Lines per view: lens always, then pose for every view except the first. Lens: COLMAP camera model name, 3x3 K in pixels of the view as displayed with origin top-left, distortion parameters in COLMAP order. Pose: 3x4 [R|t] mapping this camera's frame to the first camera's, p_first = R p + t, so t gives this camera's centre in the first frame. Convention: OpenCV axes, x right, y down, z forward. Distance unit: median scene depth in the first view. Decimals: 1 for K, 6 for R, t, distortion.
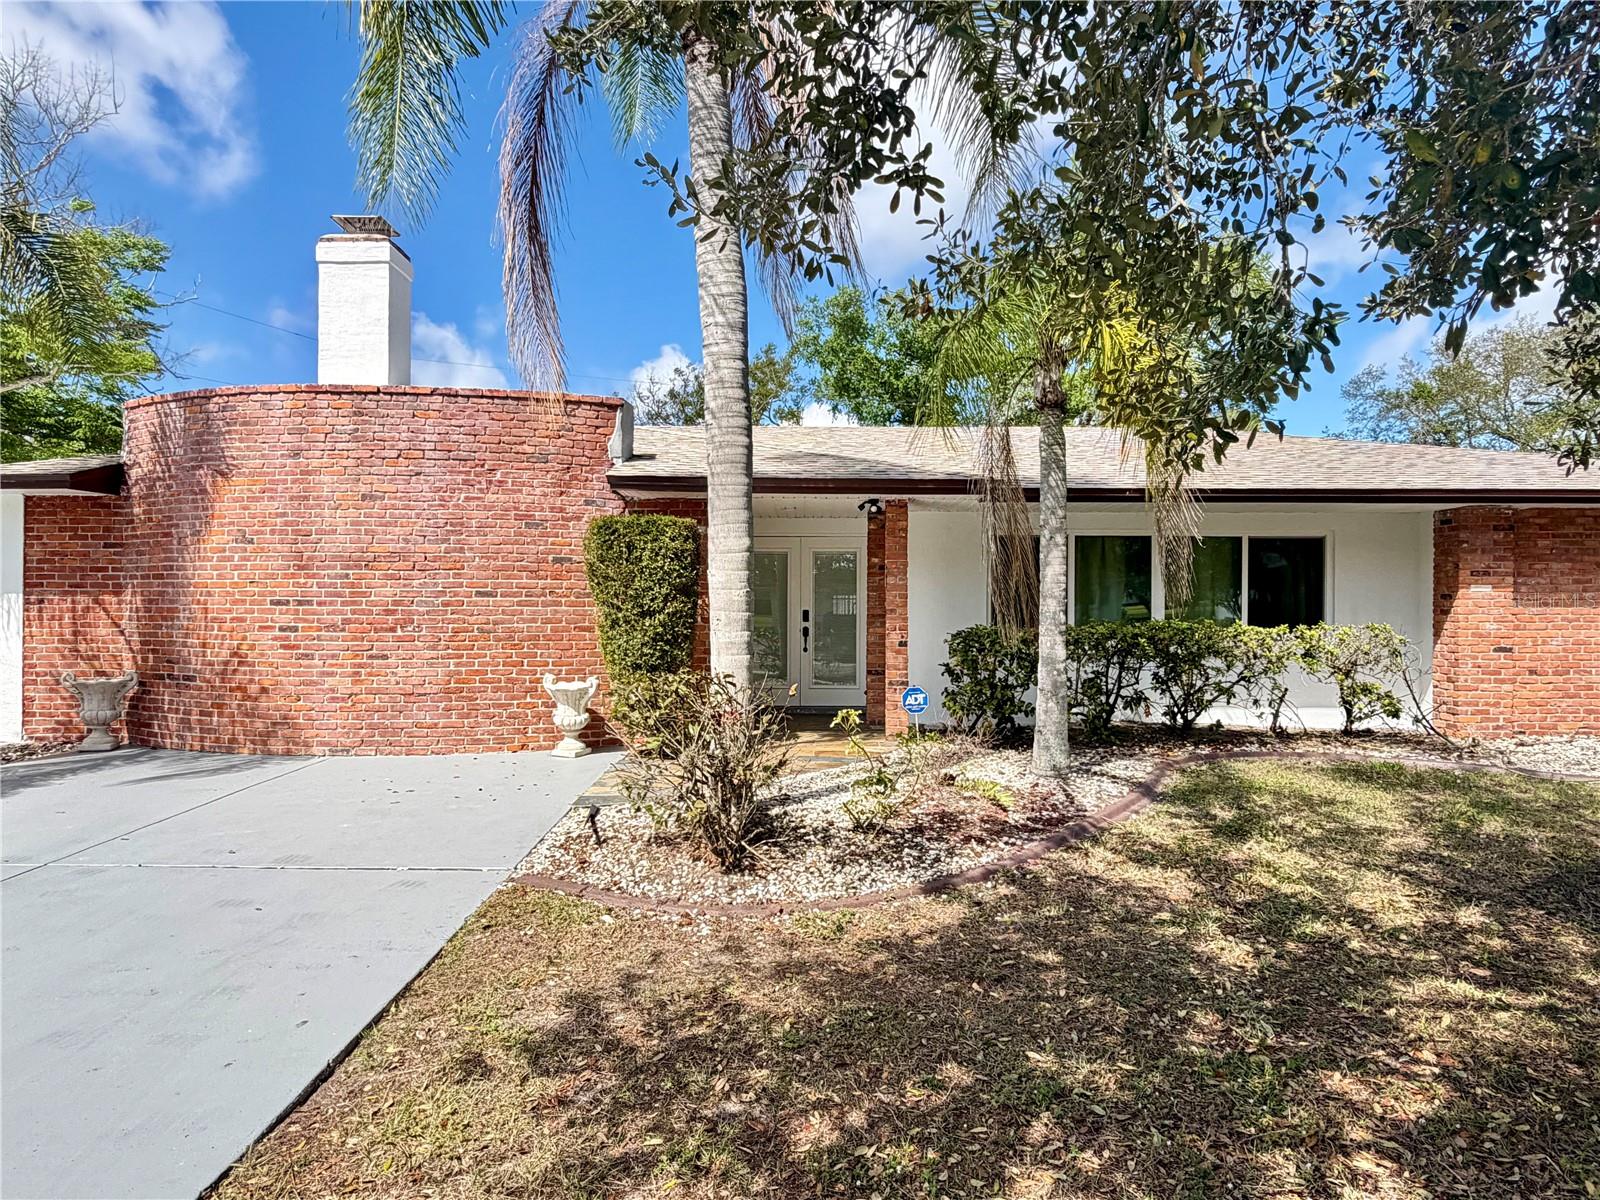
lens RADIAL K [[984.5, 0, 797.4], [0, 984.5, 600.8], [0, 0, 1]] dist [0.004750, -0.002036]
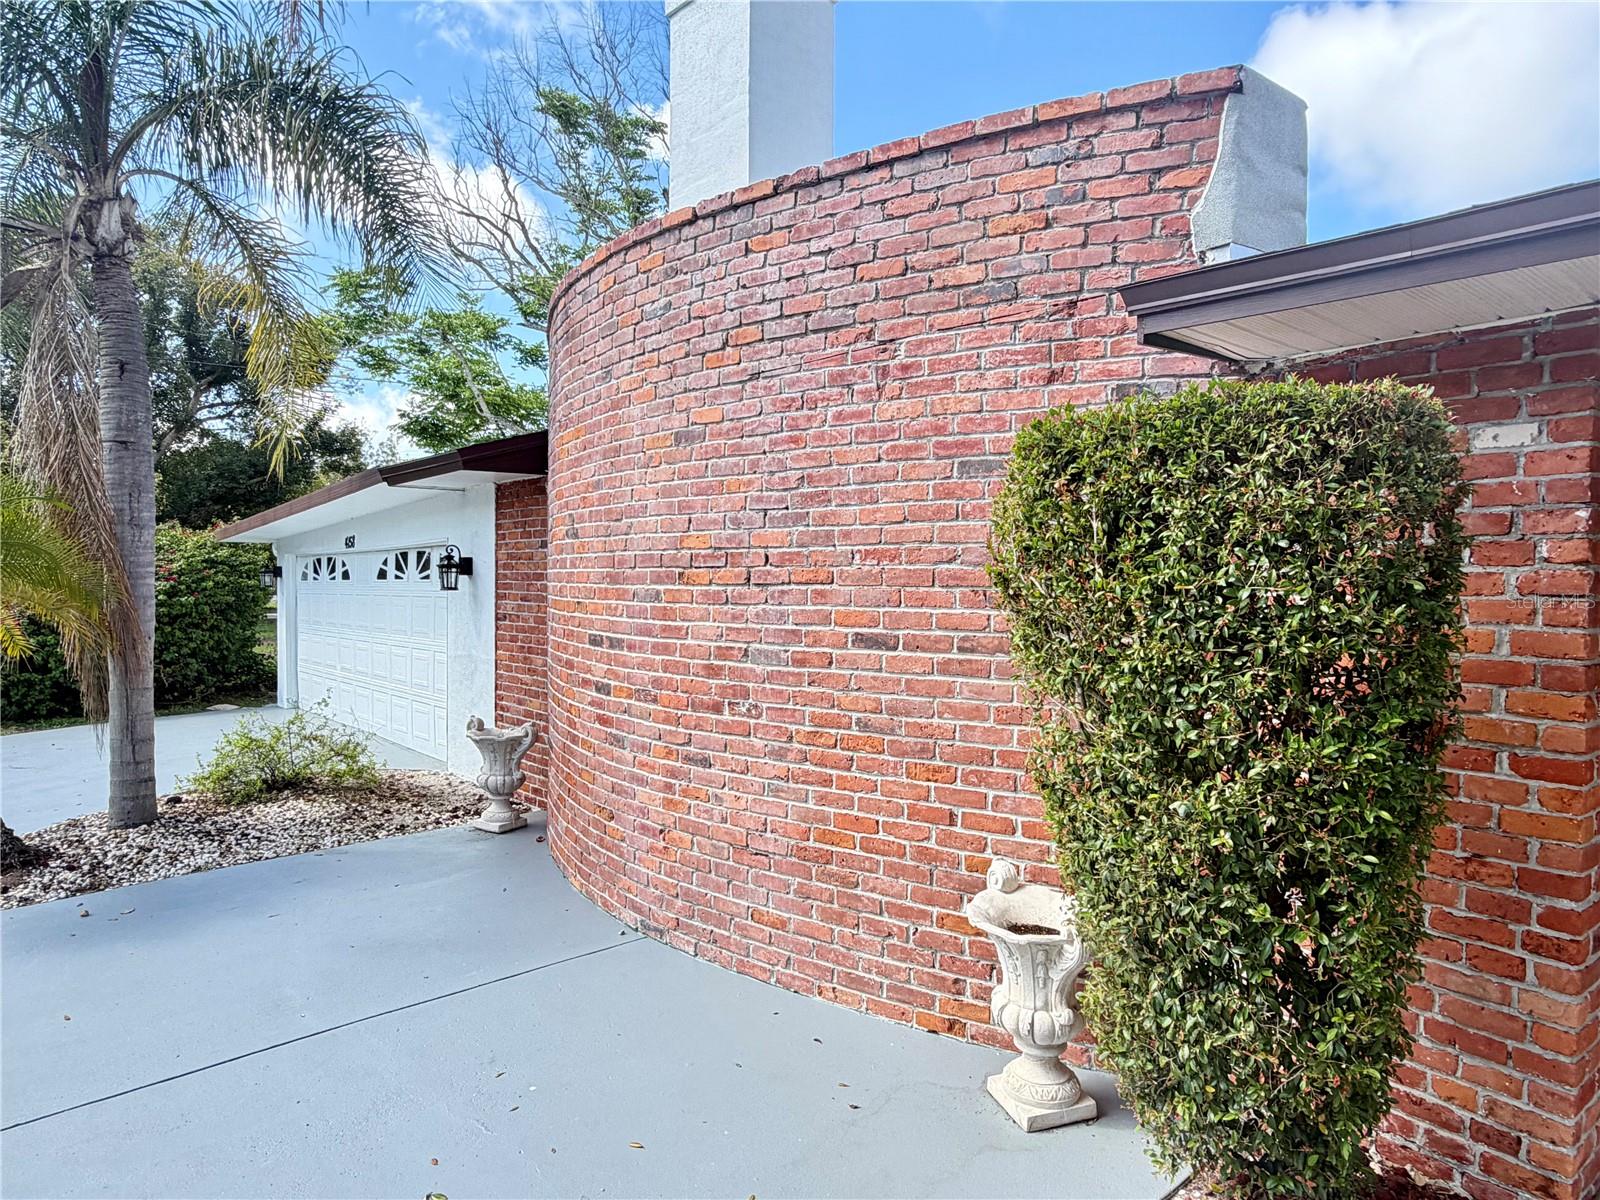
lens RADIAL K [[984.5, 0, 795.7], [0, 984.5, 604.2], [0, 0, 1]] dist [0.004750, -0.002036]
pose [[0.657847, 0.022380, -0.752819, -0.022691], [-0.001226, 0.999589, 0.028644, -0.034913], [0.753150, -0.017920, 0.657604, 0.703134]]
